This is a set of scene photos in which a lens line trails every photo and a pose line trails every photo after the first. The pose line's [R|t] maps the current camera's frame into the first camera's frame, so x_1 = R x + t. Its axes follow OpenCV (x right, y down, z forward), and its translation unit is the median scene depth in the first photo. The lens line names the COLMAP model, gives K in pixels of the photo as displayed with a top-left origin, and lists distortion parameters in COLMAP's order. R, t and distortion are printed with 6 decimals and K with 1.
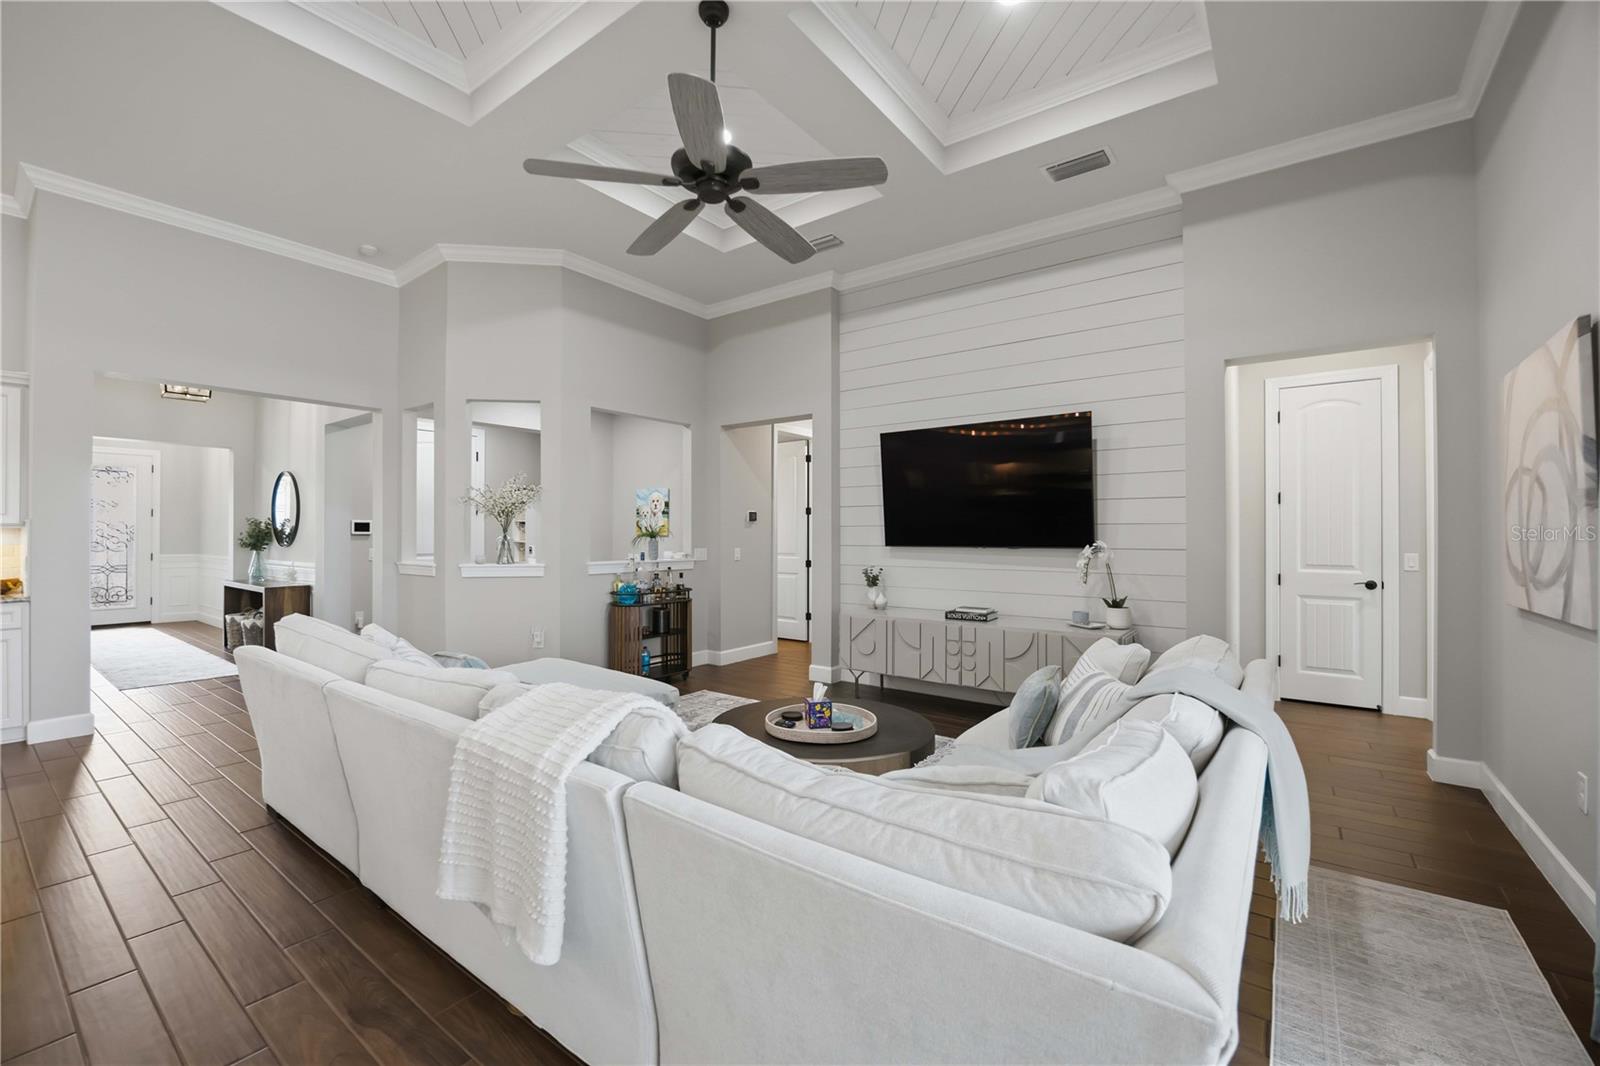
lens RADIAL K [[662.4, 0, 799.4], [0, 662.4, 532.4], [0, 0, 1]] dist [-0.010772, -0.000239]
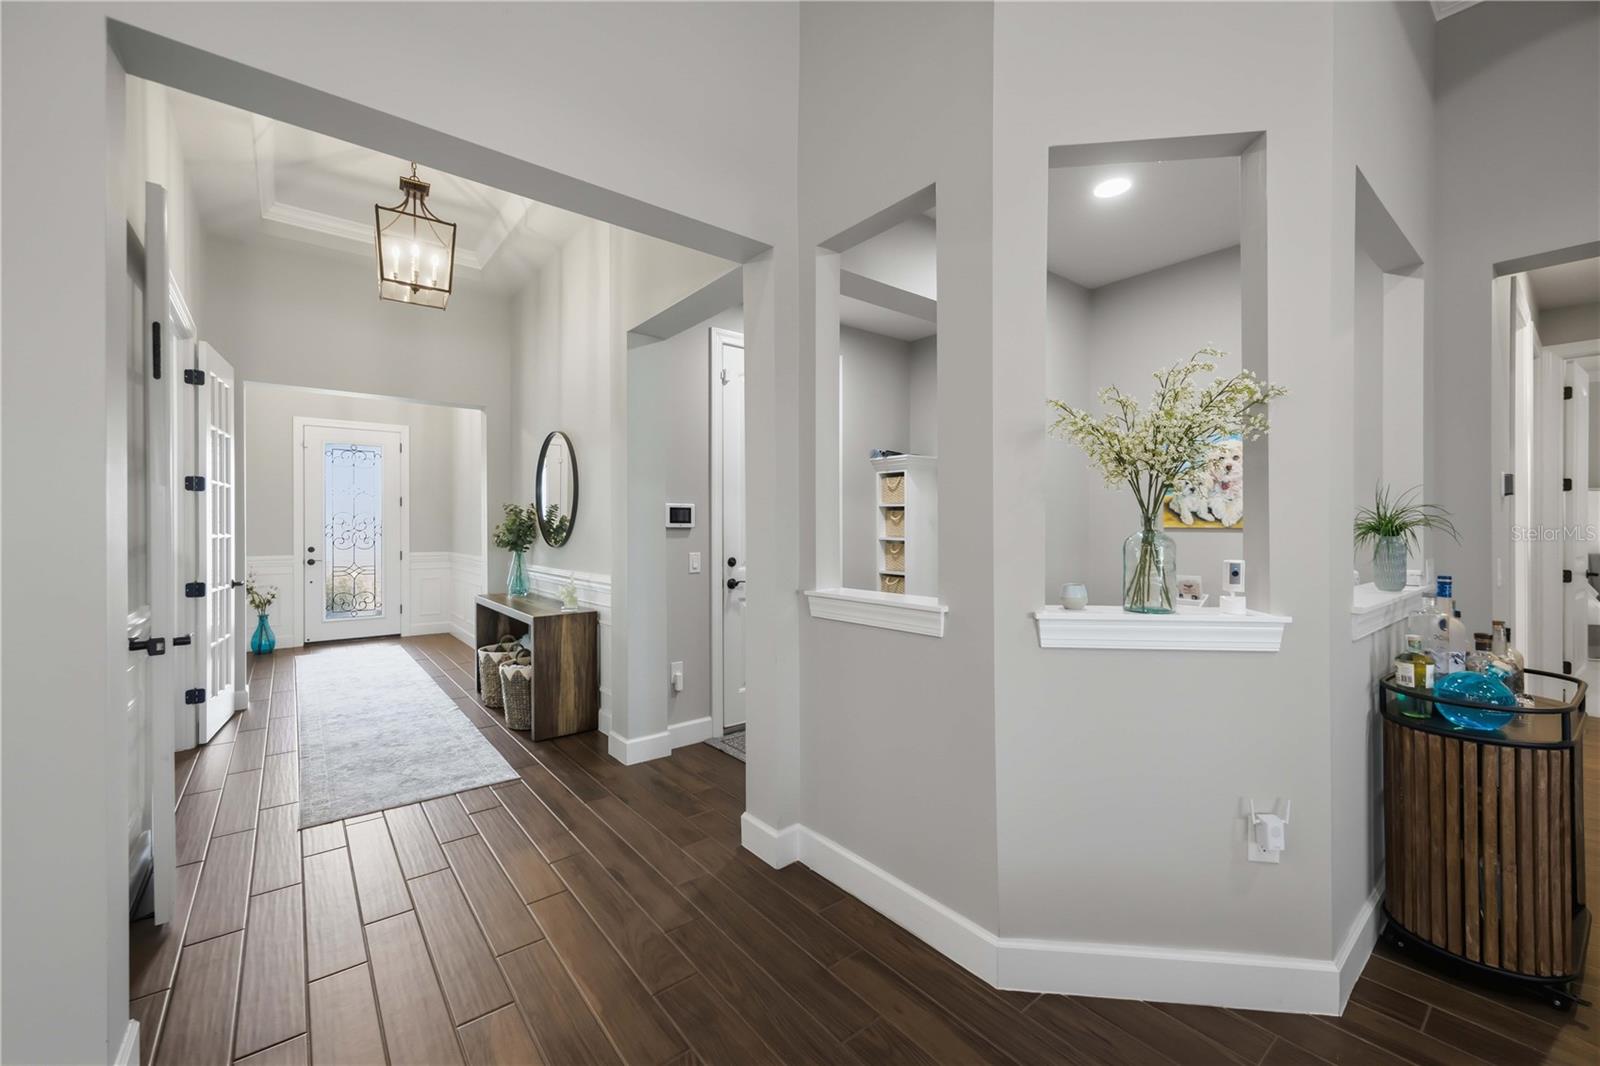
lens RADIAL K [[614.8, 0, 800.5], [0, 614.8, 528.7], [0, 0, 1]] dist [-0.000593, -0.000468]
pose [[0.971698, -0.001081, -0.236223, -0.396401], [0.002768, 0.999973, 0.006811, 0.000516], [0.236209, -0.007272, 0.971675, 0.458348]]
